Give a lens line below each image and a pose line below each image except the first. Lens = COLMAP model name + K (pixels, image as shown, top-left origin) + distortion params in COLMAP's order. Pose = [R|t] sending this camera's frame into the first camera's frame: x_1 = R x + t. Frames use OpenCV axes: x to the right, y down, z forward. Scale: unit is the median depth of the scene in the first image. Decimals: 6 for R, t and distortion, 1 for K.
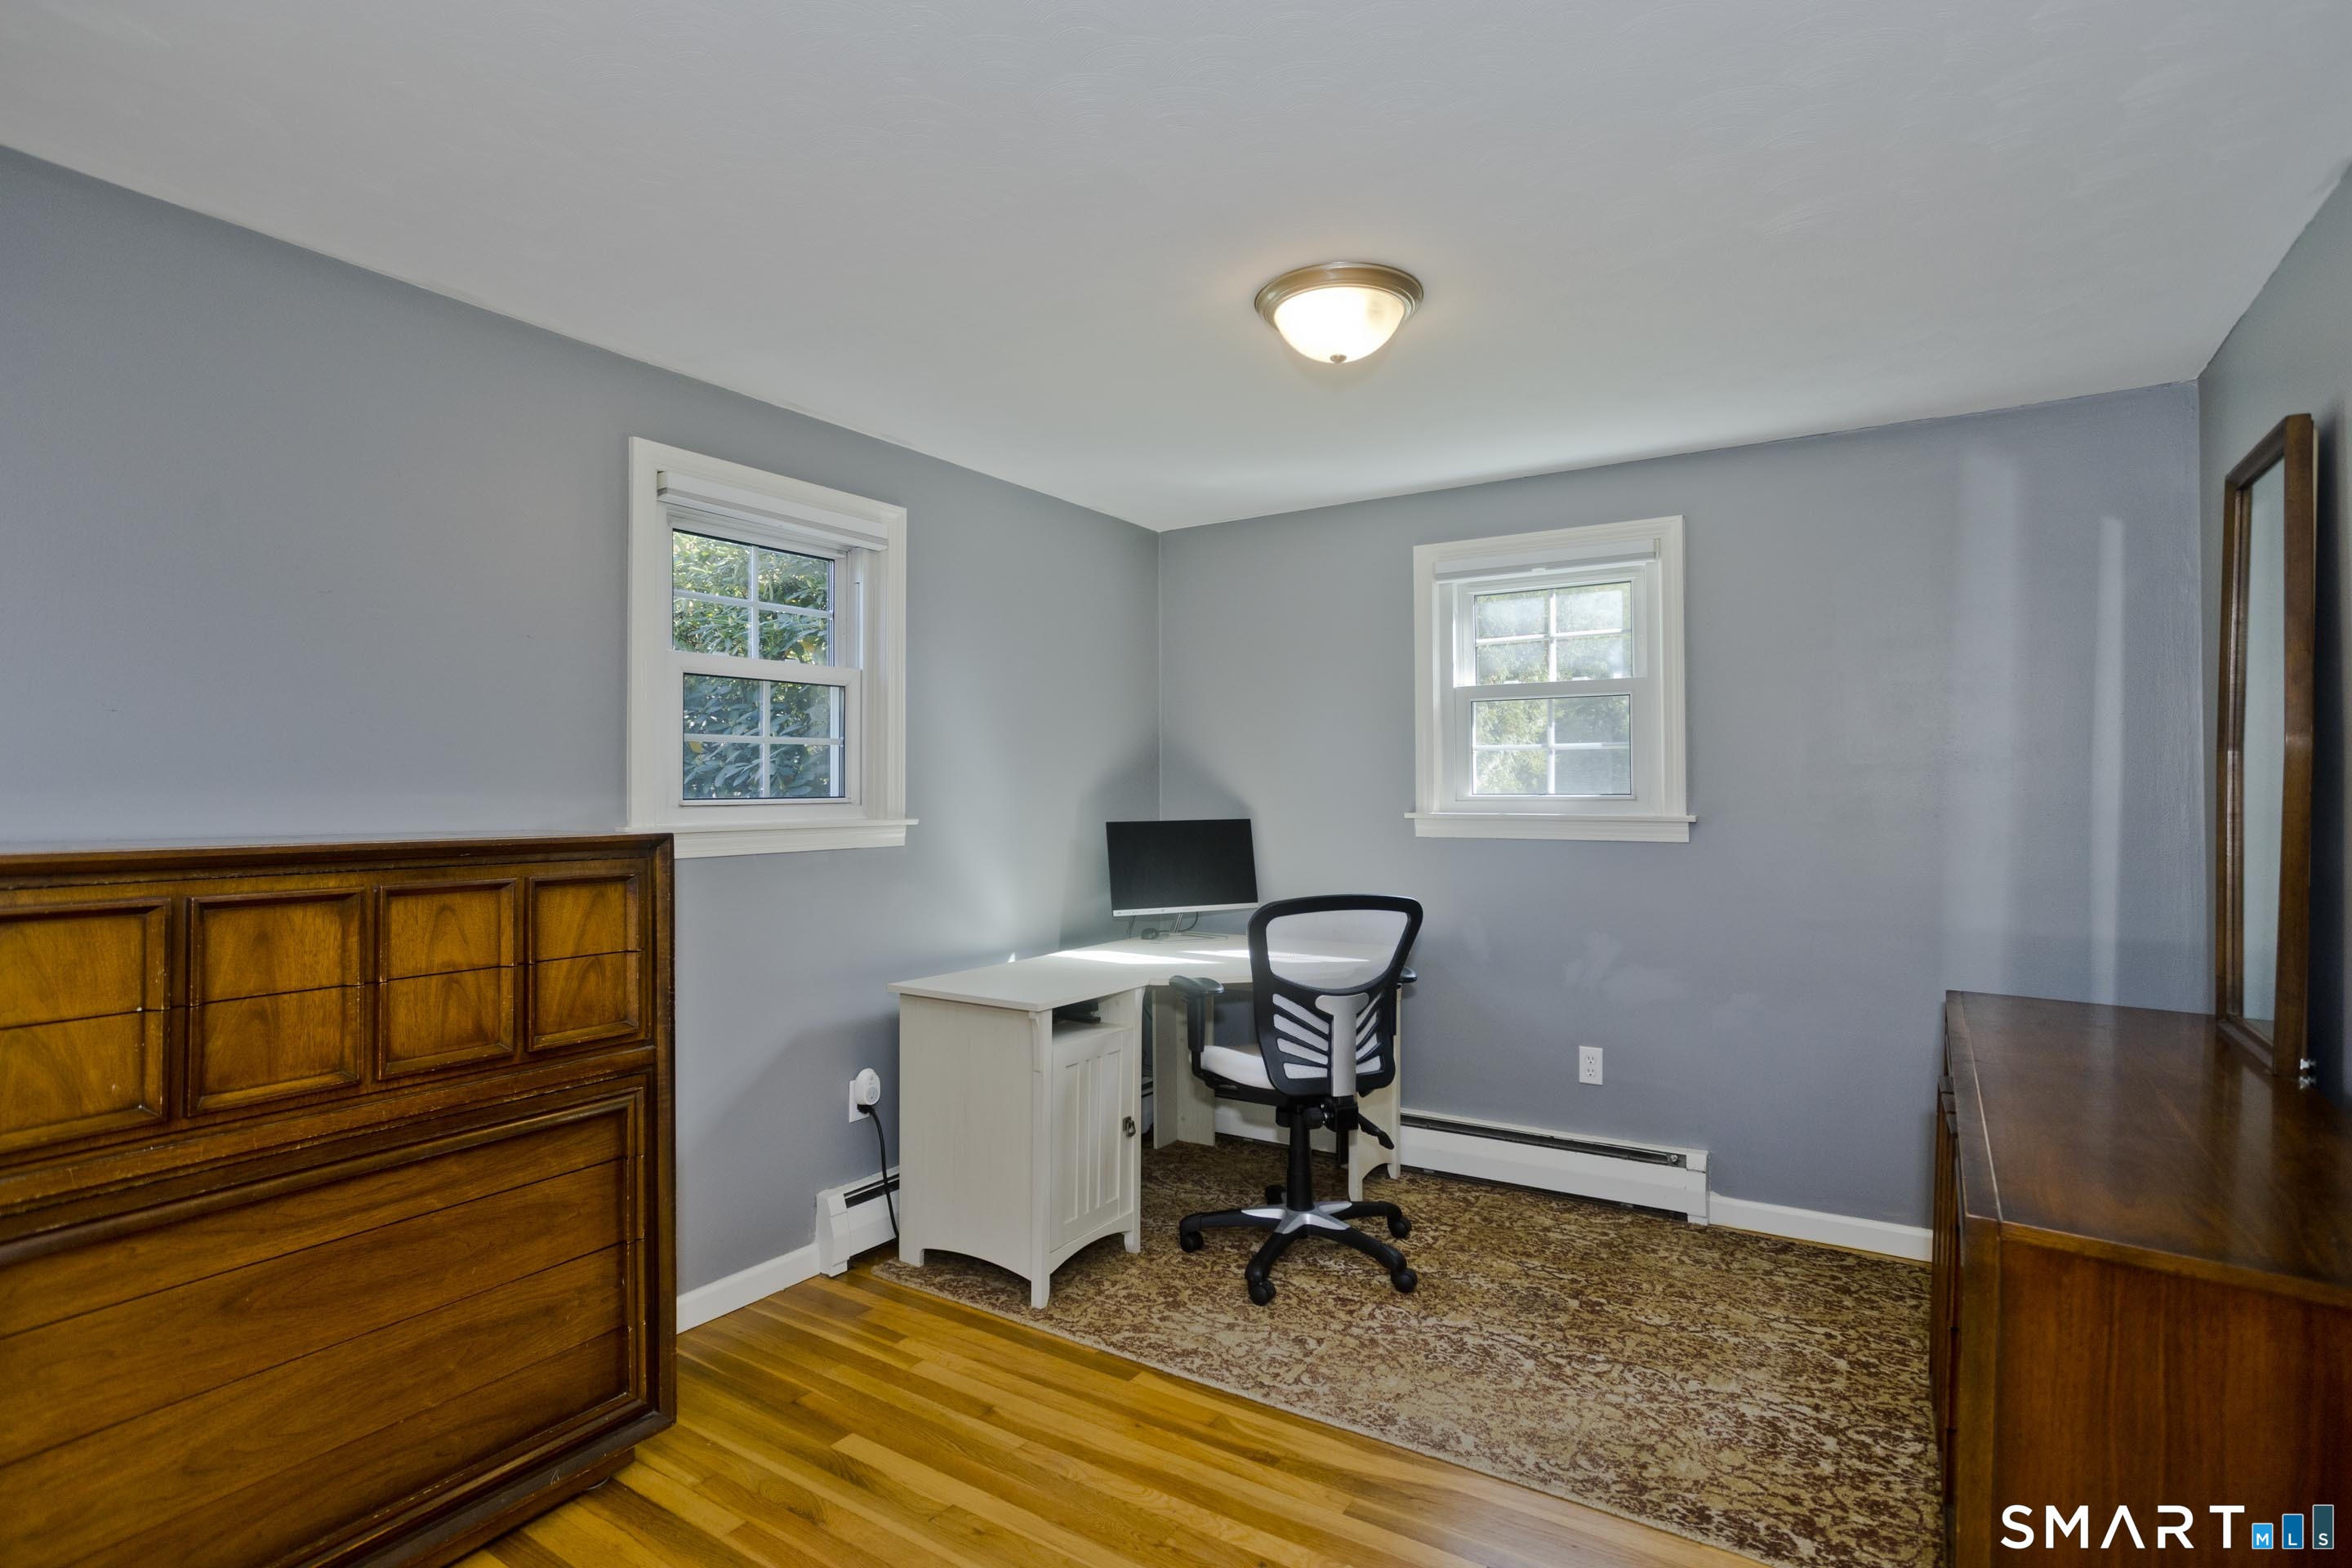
lens RADIAL K [[1146.5, 0, 1177.4], [0, 1146.5, 784.4], [0, 0, 1]] dist [-0.027305, 0.012468]
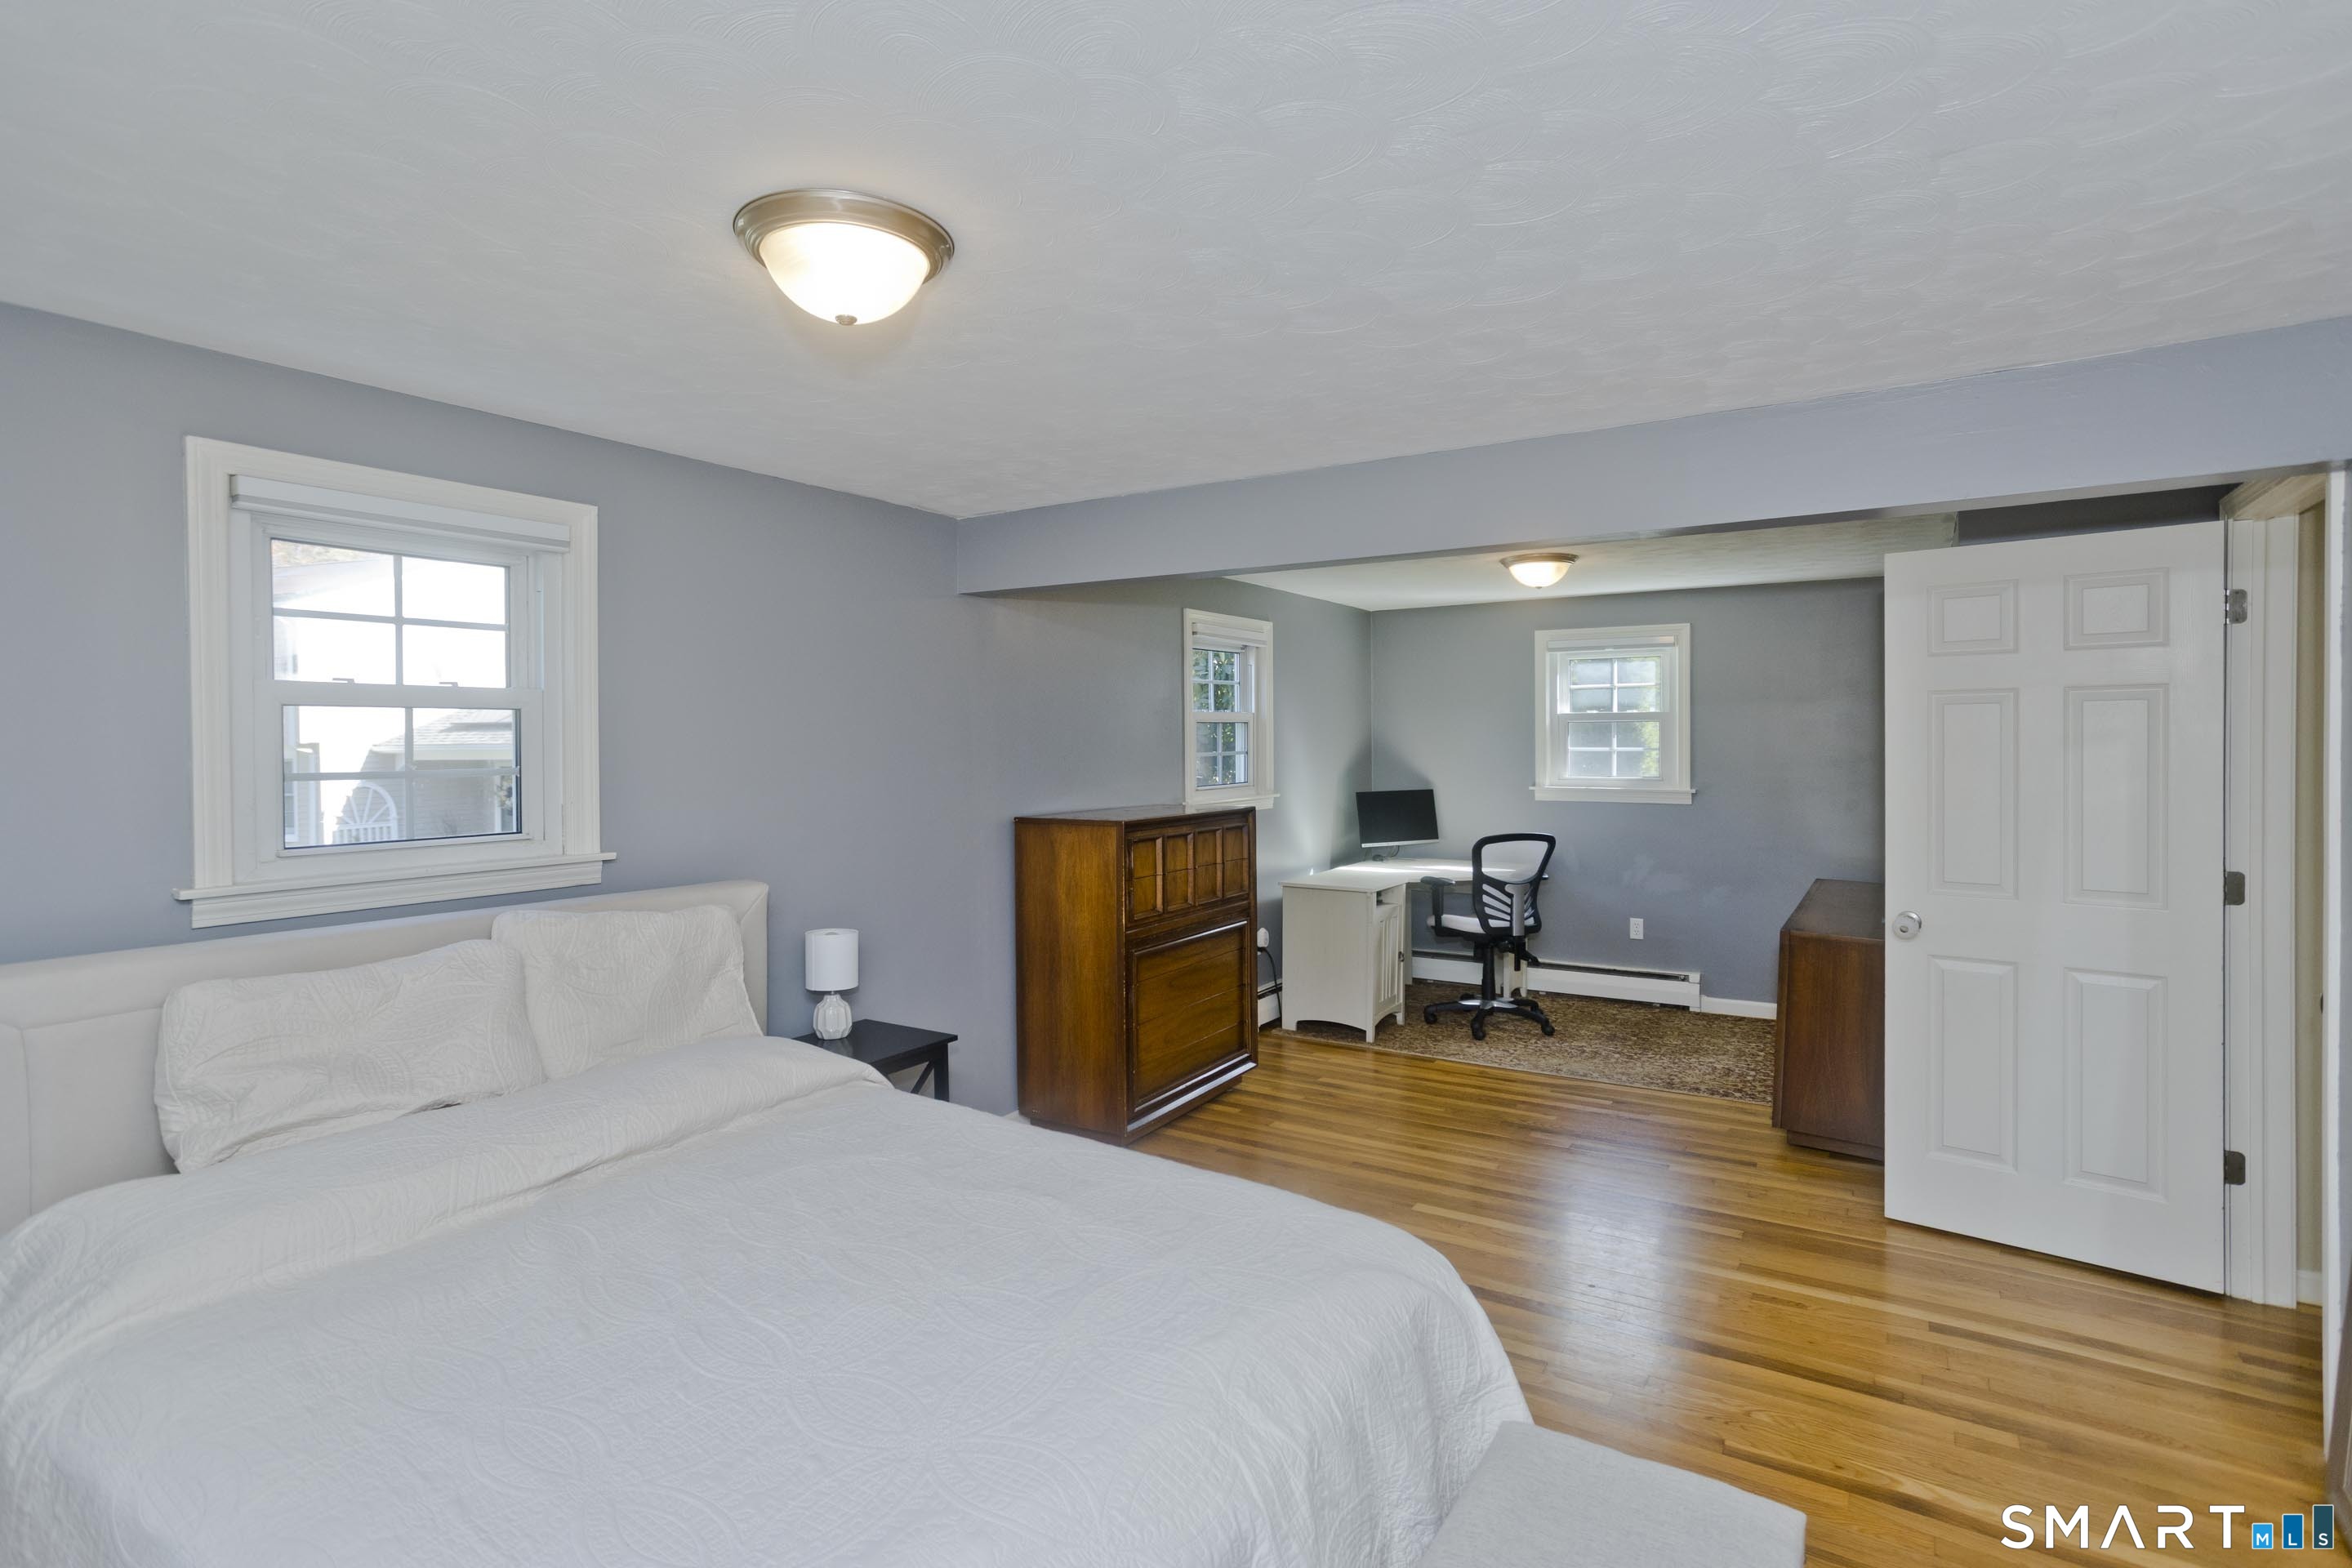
lens RADIAL K [[1146.5, 0, 1243.9], [0, 1146.5, 753.2], [0, 0, 1]] dist [-0.027305, 0.012468]
pose [[0.998509, -0.001077, 0.054584, -0.409142], [0.000009, 0.999808, 0.019575, -0.074711], [-0.054595, -0.019545, 0.998317, -0.876093]]
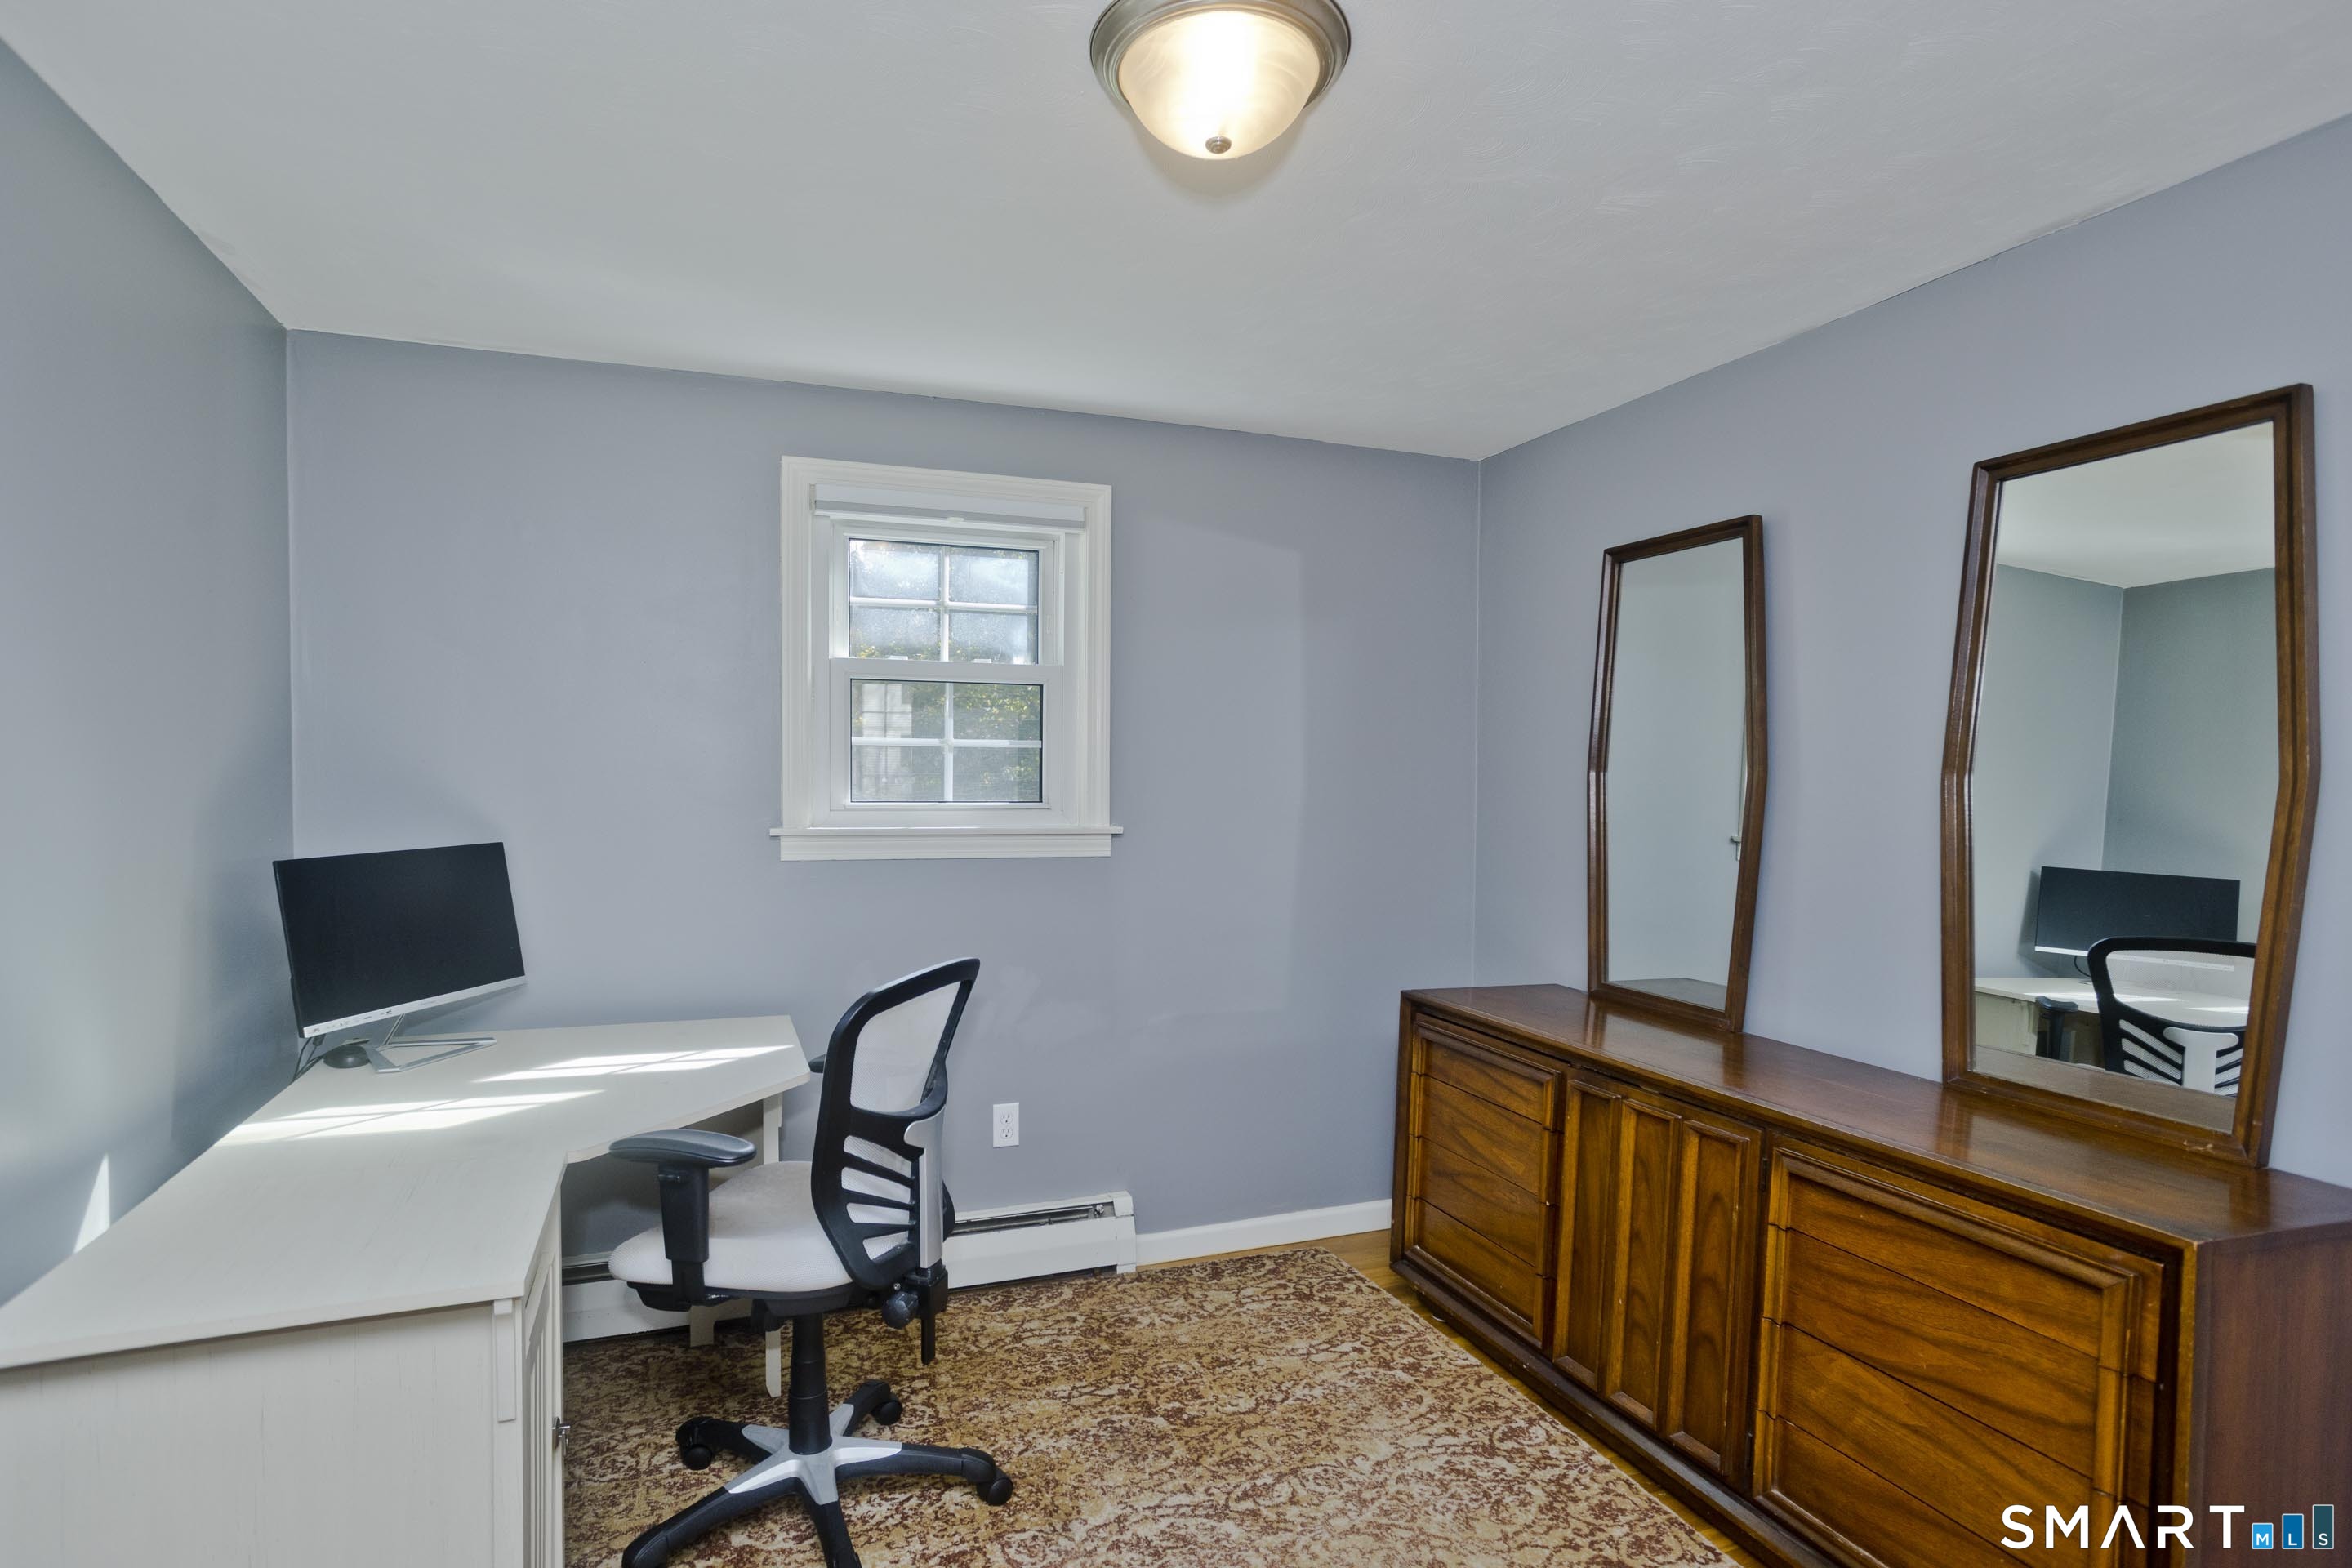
lens RADIAL K [[1185.1, 0, 1140.1], [0, 1185.1, 818.5], [0, 0, 1]] dist [-0.026467, 0.001154]
pose [[0.613350, -0.022094, 0.789502, -0.305422], [-0.011871, 0.999238, 0.037186, -0.015049], [-0.789722, -0.032180, 0.612620, 0.462706]]
